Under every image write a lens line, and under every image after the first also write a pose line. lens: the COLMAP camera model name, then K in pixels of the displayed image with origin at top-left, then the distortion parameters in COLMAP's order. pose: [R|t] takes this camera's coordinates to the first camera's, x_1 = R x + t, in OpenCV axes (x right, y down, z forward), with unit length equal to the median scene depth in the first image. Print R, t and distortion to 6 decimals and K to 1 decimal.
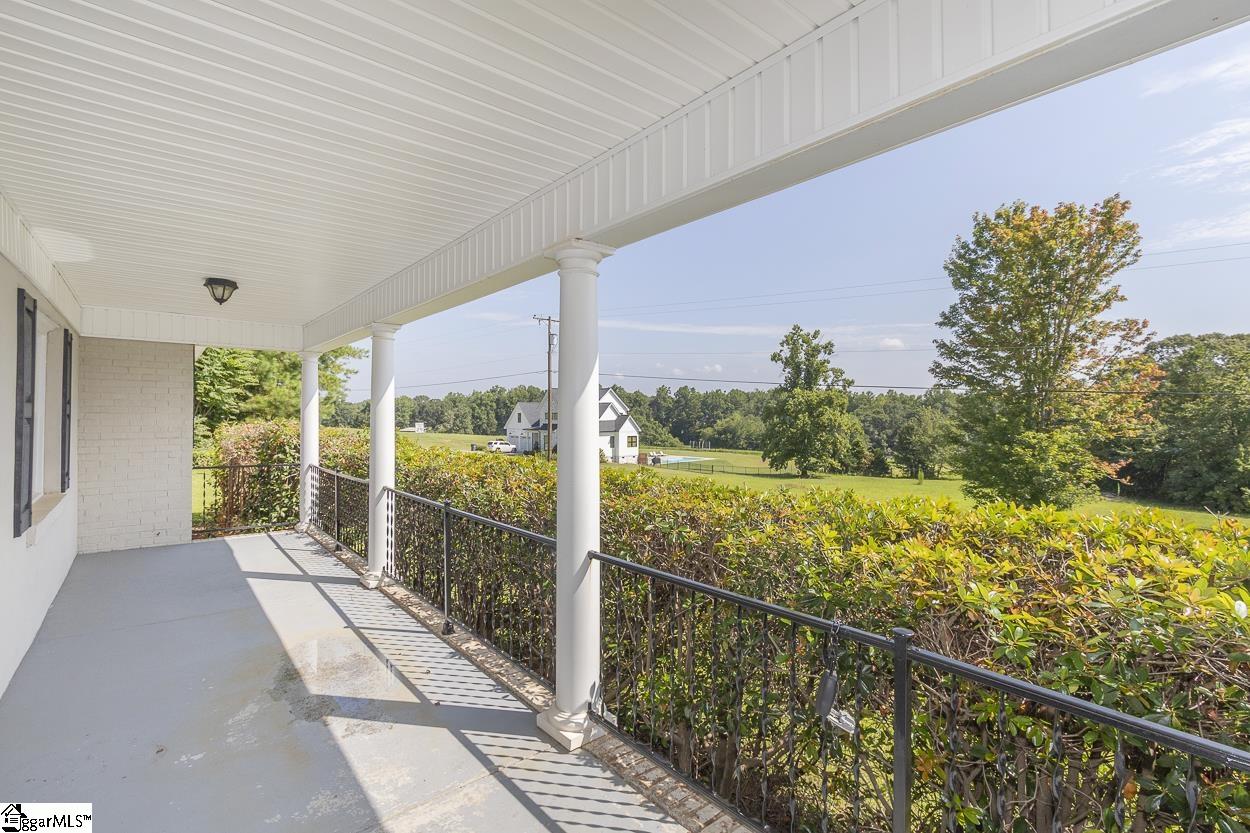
lens RADIAL K [[570.4, 0, 617.2], [0, 570.4, 409.2], [0, 0, 1]] dist [0.003828, -0.000745]
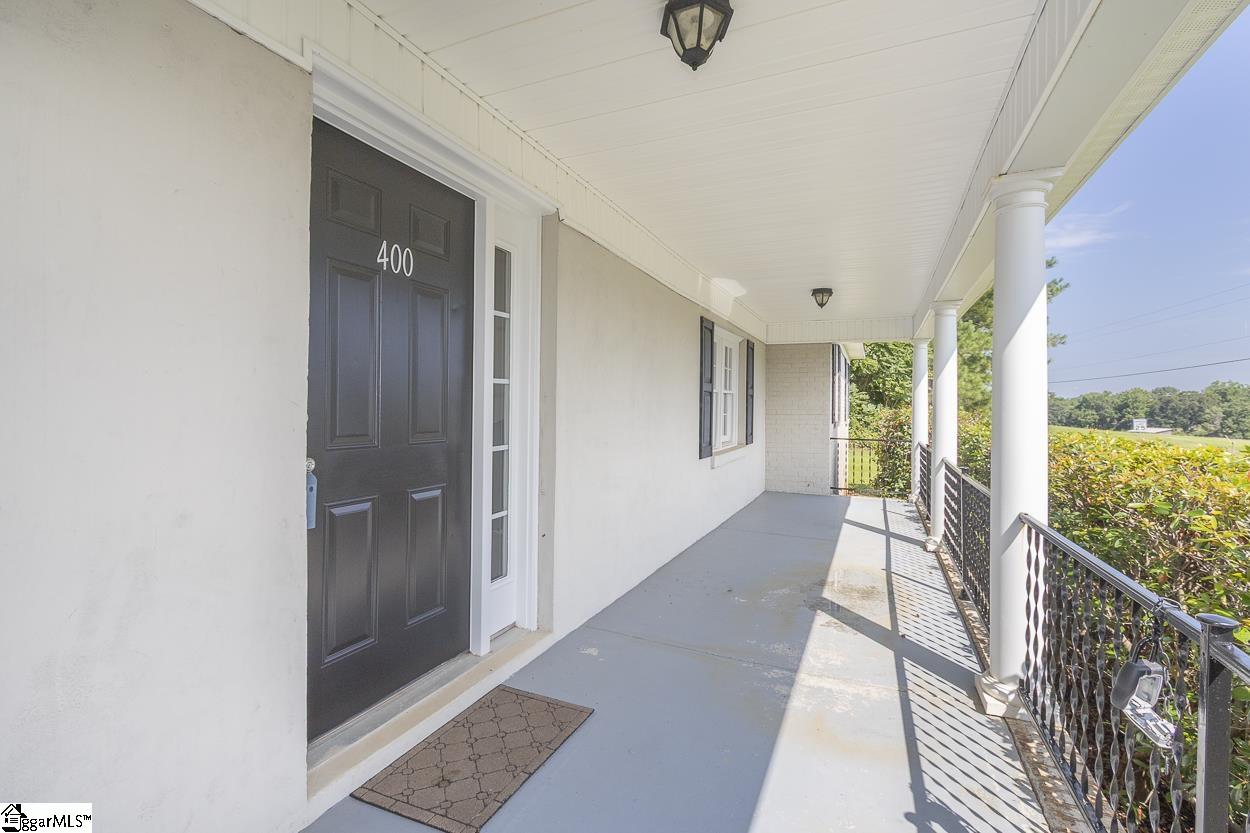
lens RADIAL K [[570.4, 0, 631.4], [0, 570.4, 413.9], [0, 0, 1]] dist [0.003828, -0.000745]
pose [[0.451855, 0.007870, -0.892056, 0.268540], [0.001557, 0.999953, 0.009610, 0.044713], [0.892090, -0.005731, 0.451822, 0.018298]]
